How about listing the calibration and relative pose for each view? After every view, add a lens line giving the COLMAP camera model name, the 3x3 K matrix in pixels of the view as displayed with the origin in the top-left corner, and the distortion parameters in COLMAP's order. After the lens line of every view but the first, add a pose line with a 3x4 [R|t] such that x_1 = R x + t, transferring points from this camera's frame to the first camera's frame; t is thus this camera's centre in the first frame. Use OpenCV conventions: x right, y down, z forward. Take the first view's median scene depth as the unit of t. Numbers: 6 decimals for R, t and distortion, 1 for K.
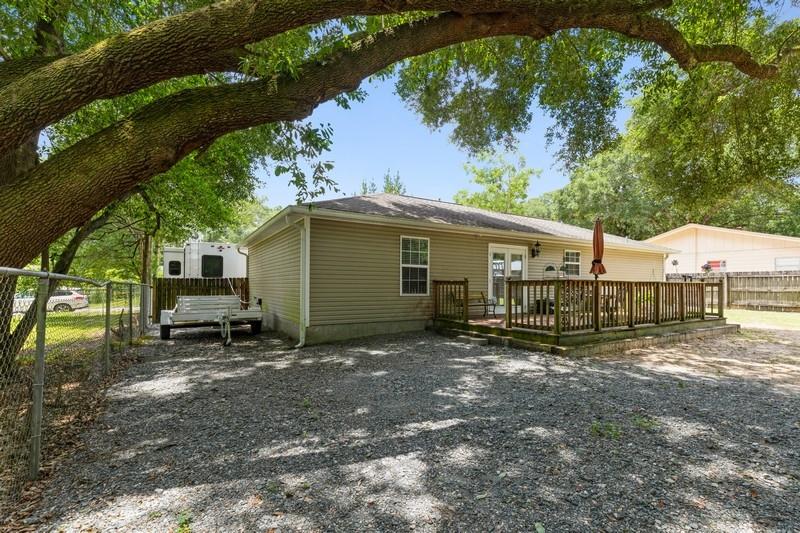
lens RADIAL K [[358.5, 0, 400.4], [0, 358.5, 273.6], [0, 0, 1]] dist [0.002545, -0.000163]
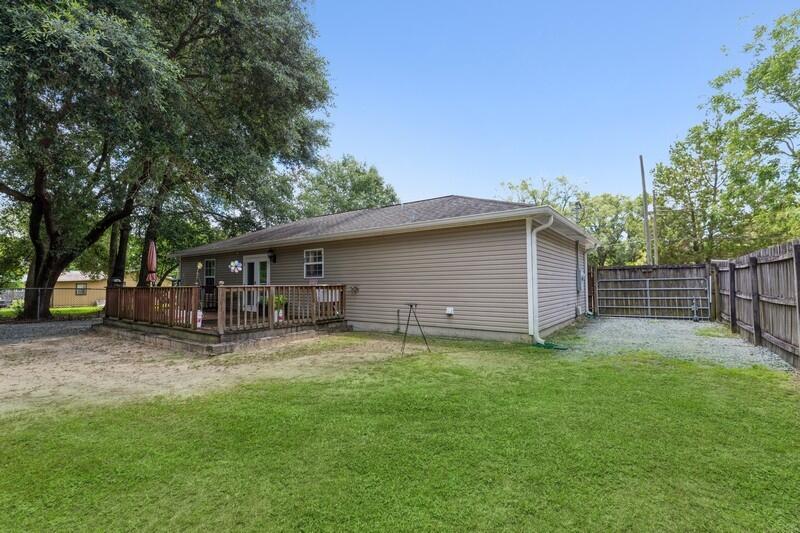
lens RADIAL K [[358.5, 0, 400.4], [0, 358.5, 273.6], [0, 0, 1]] dist [0.002545, -0.000163]
pose [[0.395995, -0.033575, -0.917639, 1.564128], [0.036809, 0.999108, -0.020671, 0.026843], [0.917515, -0.025592, 0.396877, 0.923318]]
